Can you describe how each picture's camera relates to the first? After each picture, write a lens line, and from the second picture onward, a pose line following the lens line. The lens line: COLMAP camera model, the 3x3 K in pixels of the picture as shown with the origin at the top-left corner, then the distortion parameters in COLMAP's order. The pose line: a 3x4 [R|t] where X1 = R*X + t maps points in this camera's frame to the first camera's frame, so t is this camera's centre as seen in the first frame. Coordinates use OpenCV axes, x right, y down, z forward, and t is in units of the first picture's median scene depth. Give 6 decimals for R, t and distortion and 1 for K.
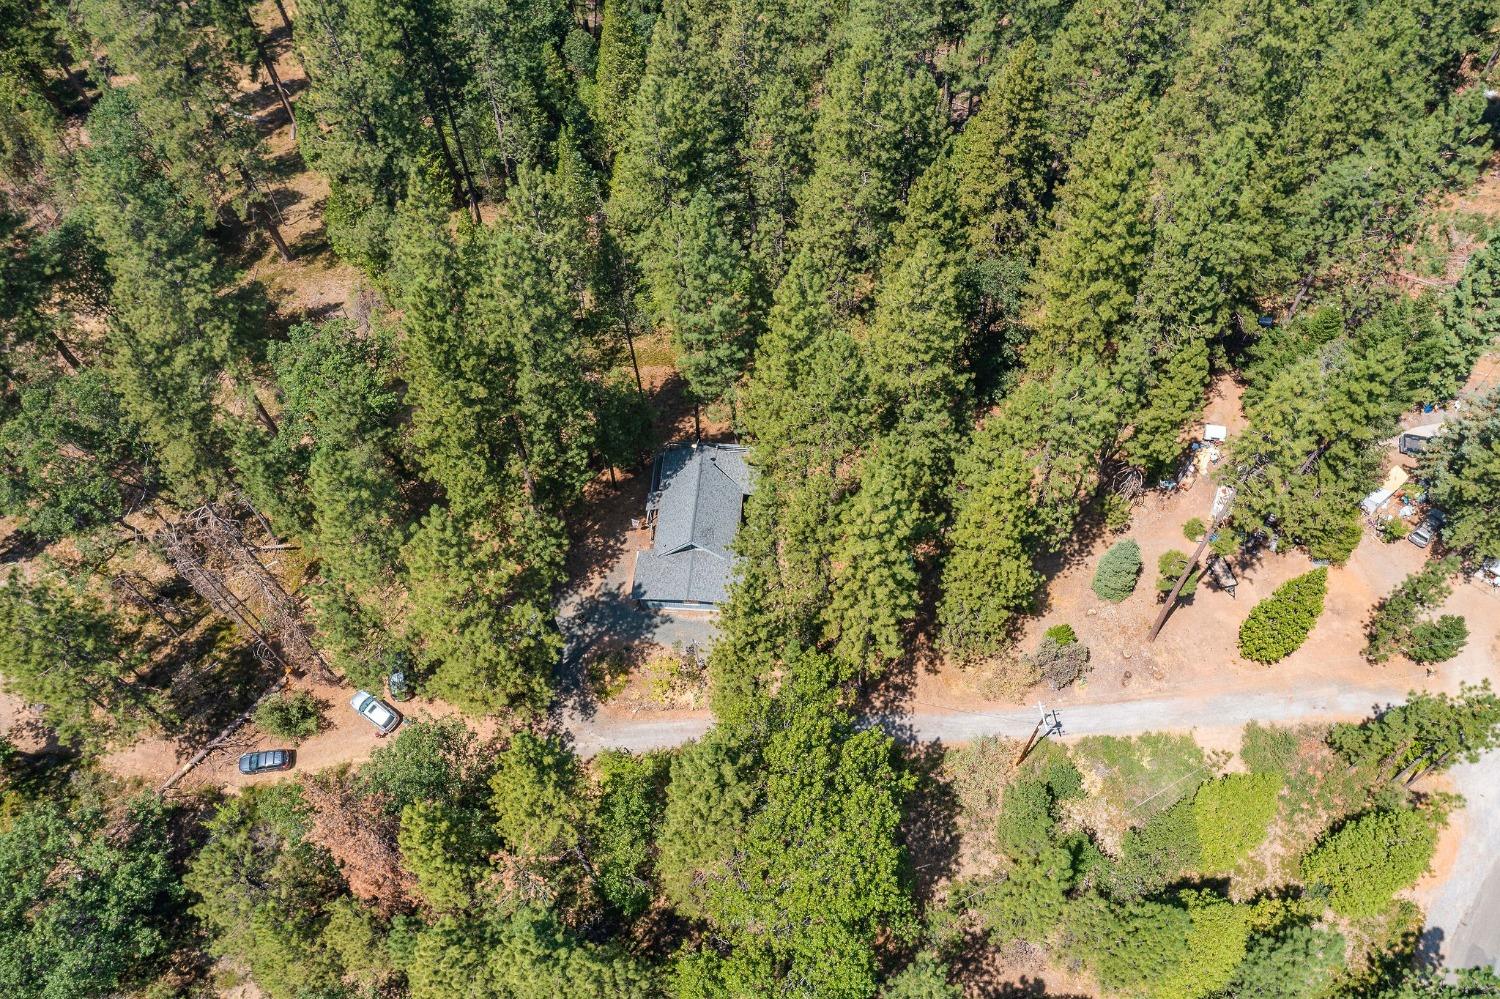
lens RADIAL K [[1186.0, 0, 750.0], [0, 1186.0, 499.5], [0, 0, 1]] dist [0.010233, -0.001467]
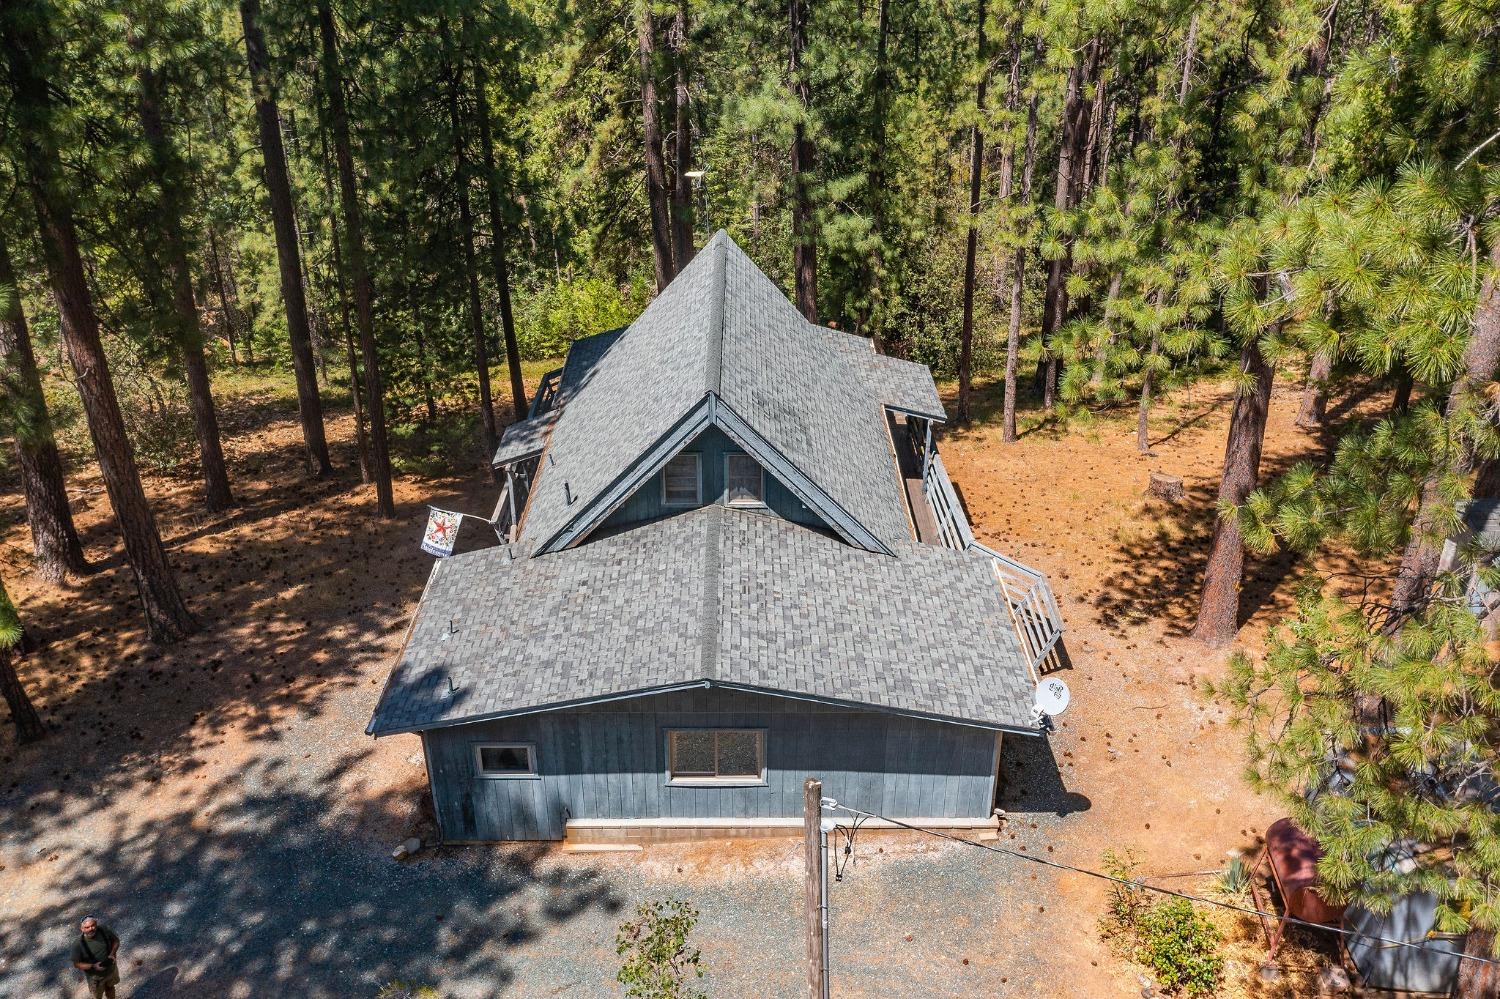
lens RADIAL K [[1232.1, 0, 724.4], [0, 1232.1, 414.1], [0, 0, 1]] dist [0.015713, -0.004507]
pose [[0.997507, -0.018047, 0.068215, -0.061611], [0.052088, 0.840491, -0.539315, 0.144703], [-0.047601, 0.541524, 0.839336, 0.830031]]
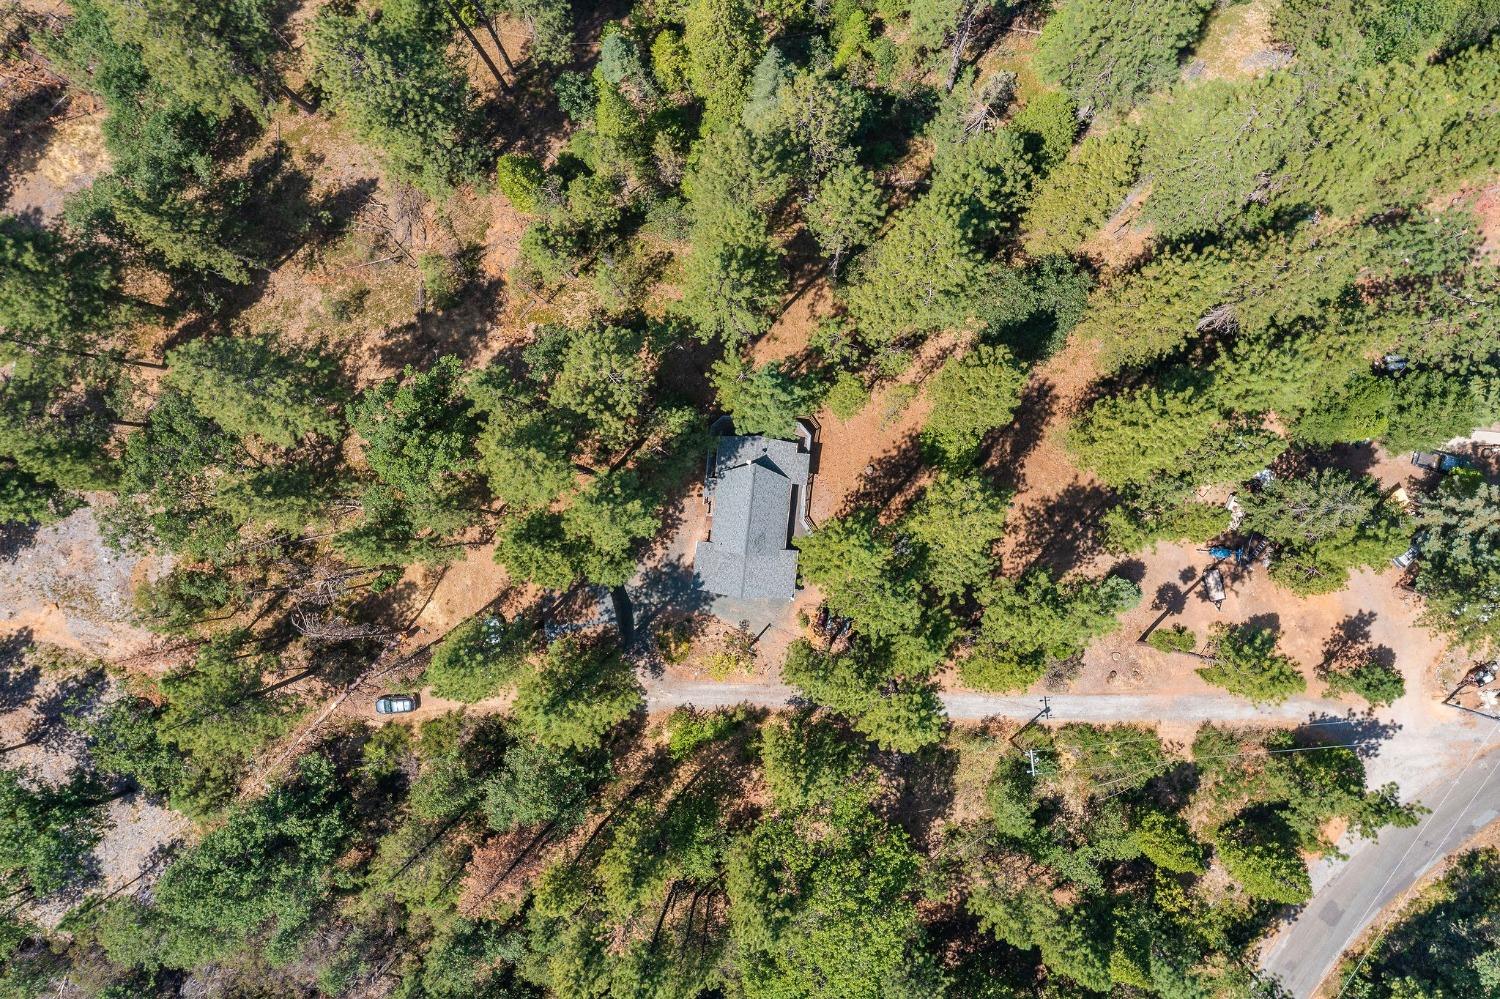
lens RADIAL K [[1186.0, 0, 750.0], [0, 1186.0, 499.5], [0, 0, 1]] dist [0.010233, -0.001467]
pose [[0.999695, 0.022336, -0.010573, -0.033679], [-0.013695, 0.856894, 0.515311, -0.585148], [0.020570, -0.515009, 0.856938, 0.064017]]
